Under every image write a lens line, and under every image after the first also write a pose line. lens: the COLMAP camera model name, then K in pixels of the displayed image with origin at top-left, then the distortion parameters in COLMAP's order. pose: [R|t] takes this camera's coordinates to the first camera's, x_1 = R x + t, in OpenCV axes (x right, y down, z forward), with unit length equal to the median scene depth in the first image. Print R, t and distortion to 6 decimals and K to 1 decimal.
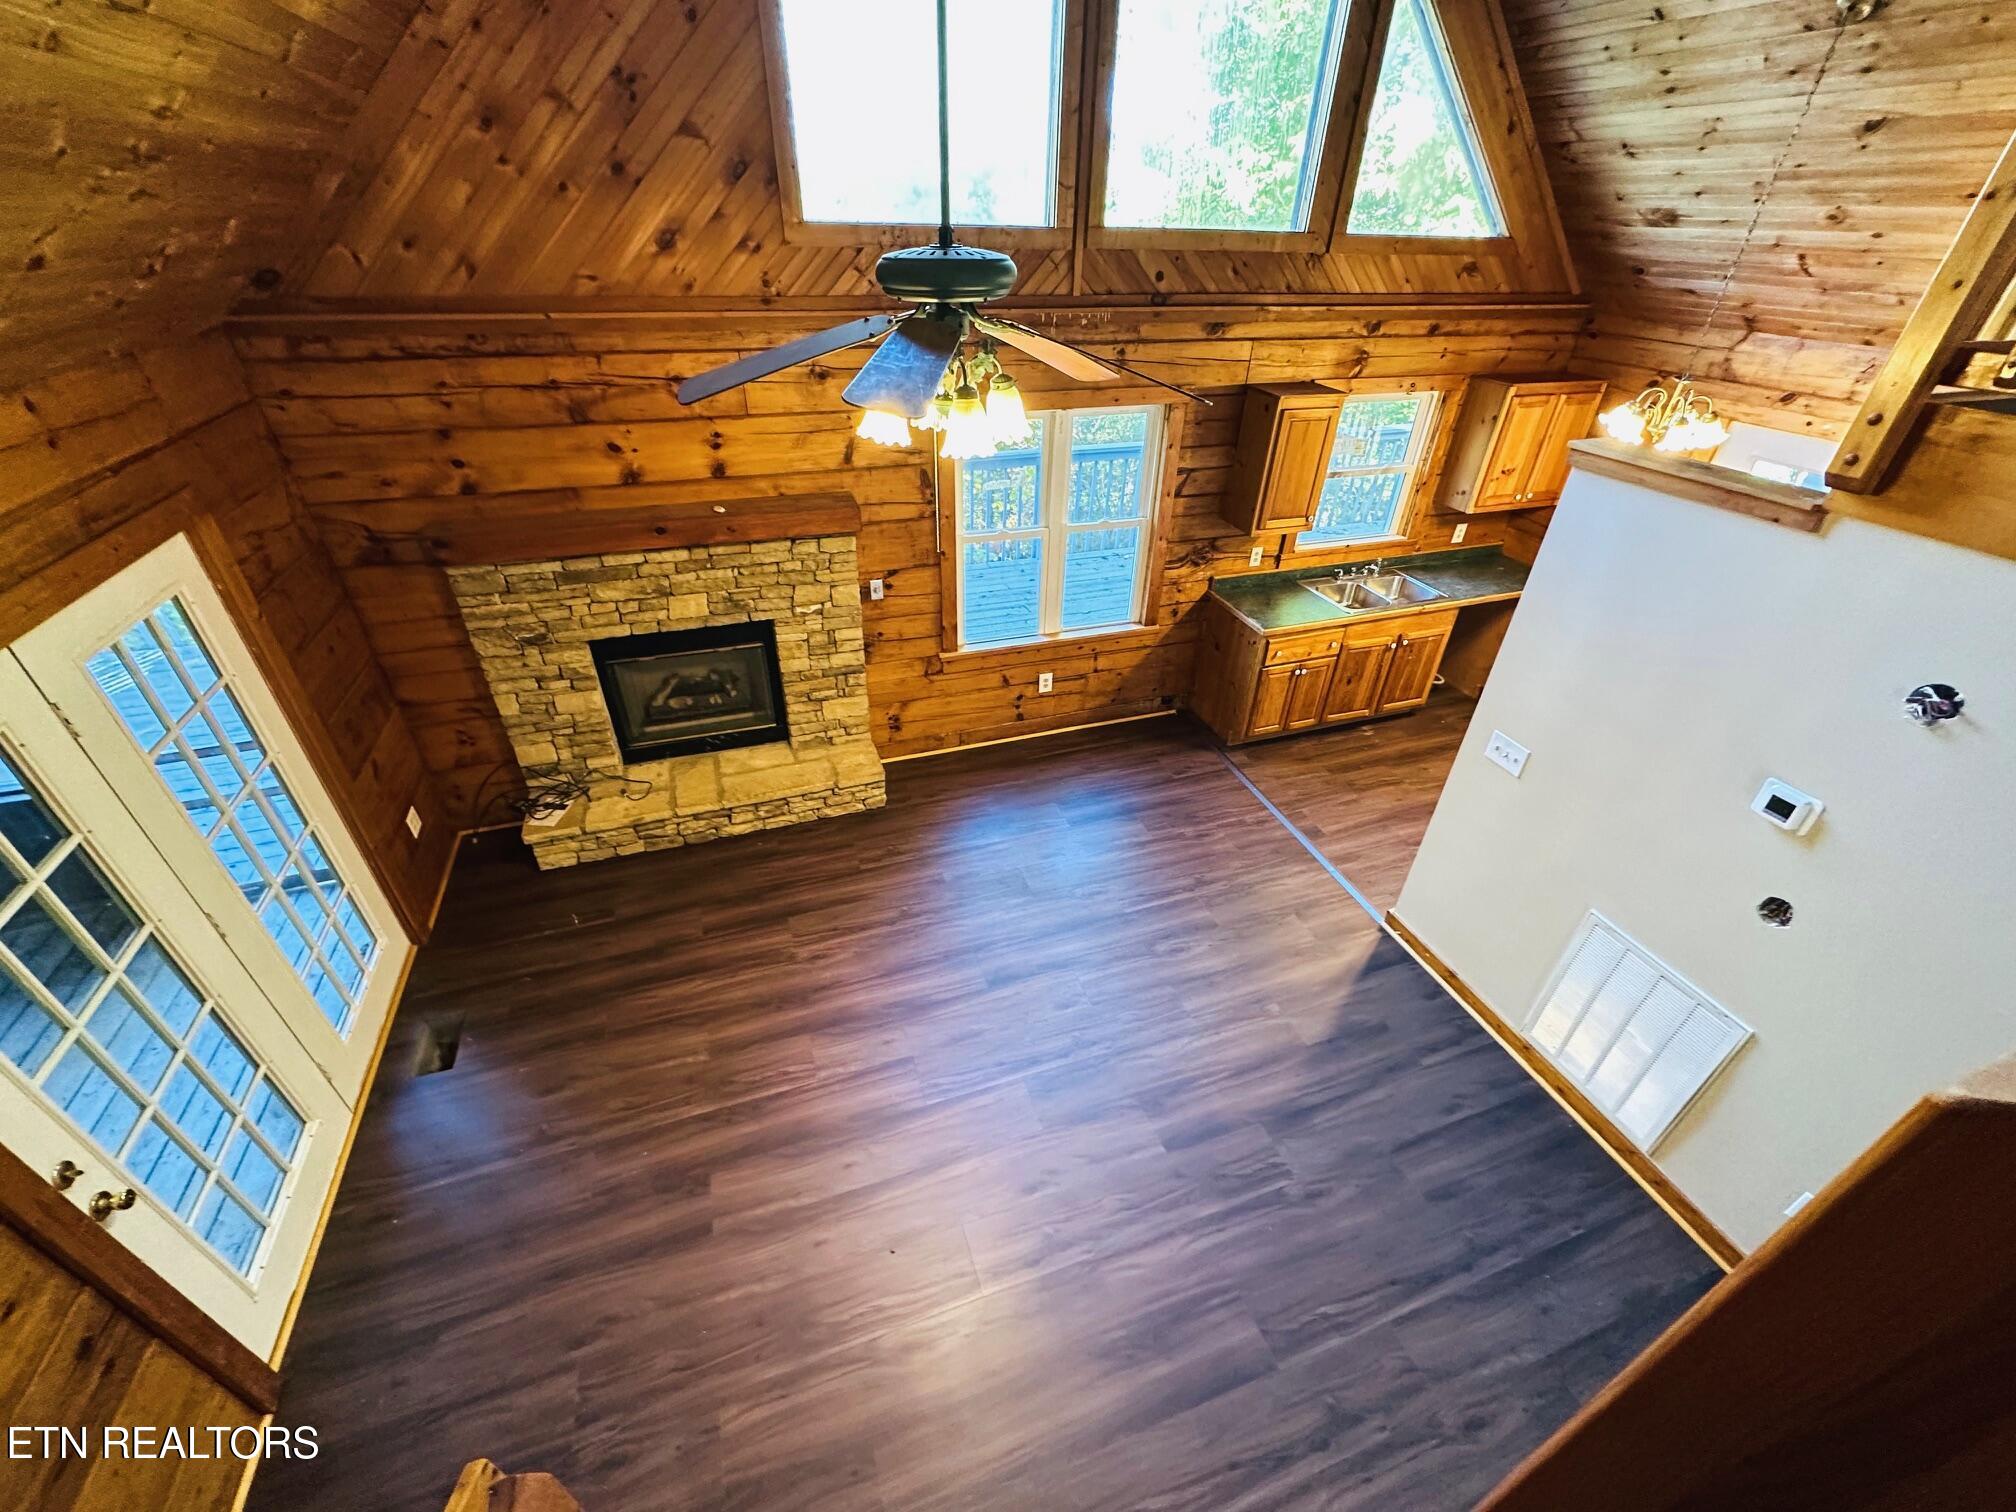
lens RADIAL K [[801.3, 0, 1008.4], [0, 801.3, 753.1], [0, 0, 1]] dist [-0.003957, 0.000587]
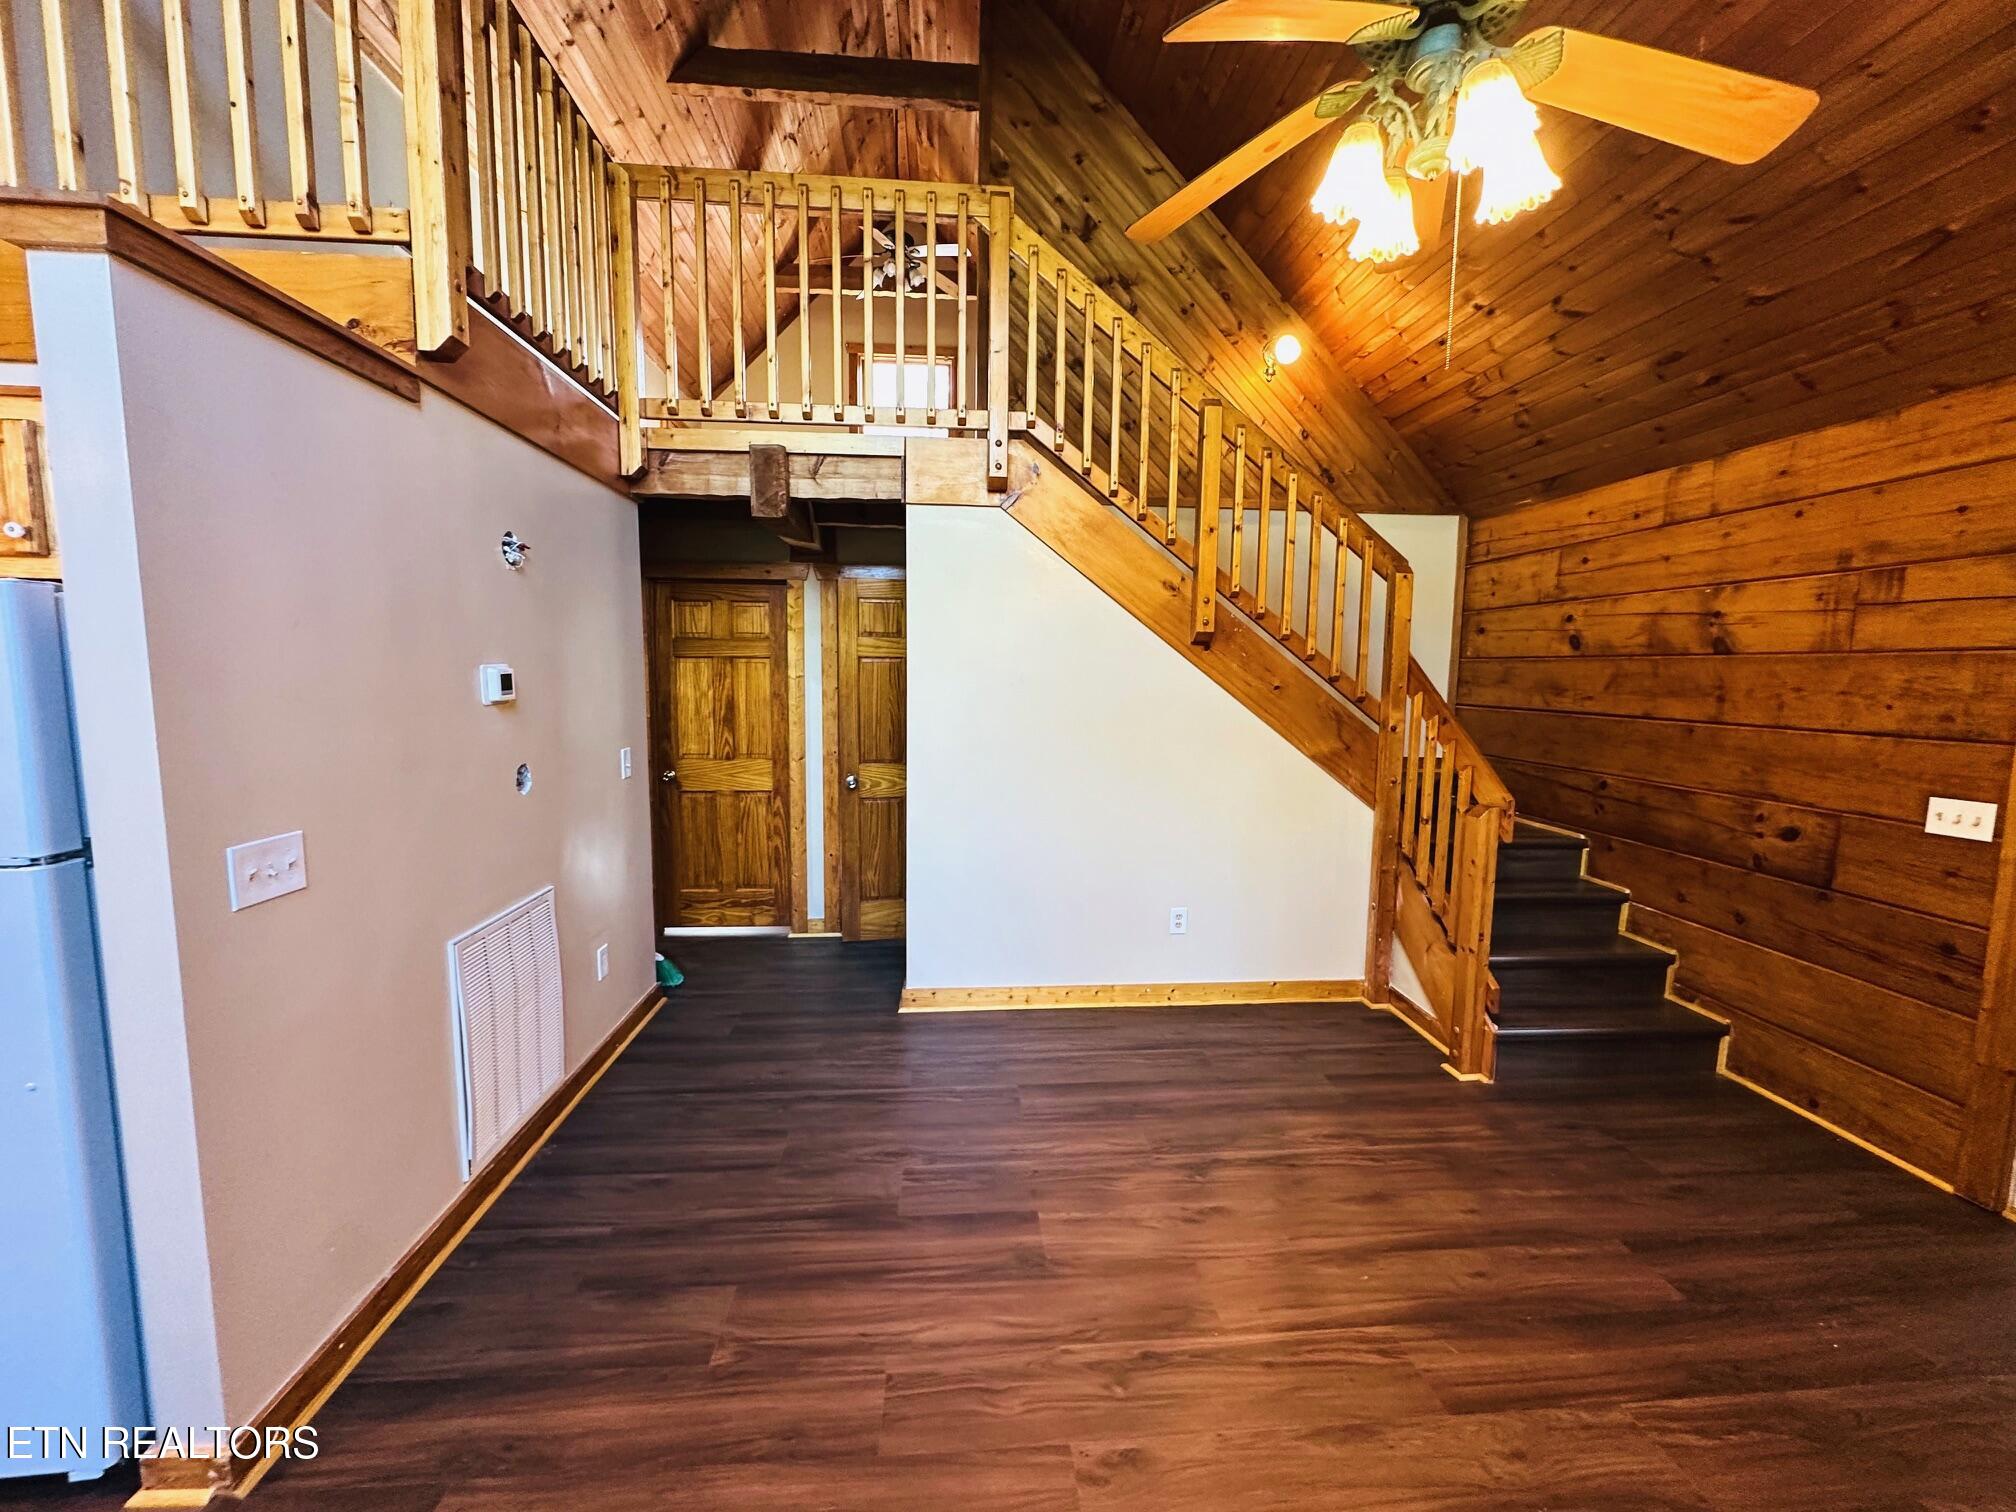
lens RADIAL K [[801.3, 0, 1009.3], [0, 801.3, 754.4], [0, 0, 1]] dist [-0.003957, 0.000587]
pose [[-0.966527, -0.060045, 0.249440, 0.041899], [0.113189, 0.772709, 0.624588, -0.247914], [-0.230247, 0.631915, -0.740047, 0.957316]]
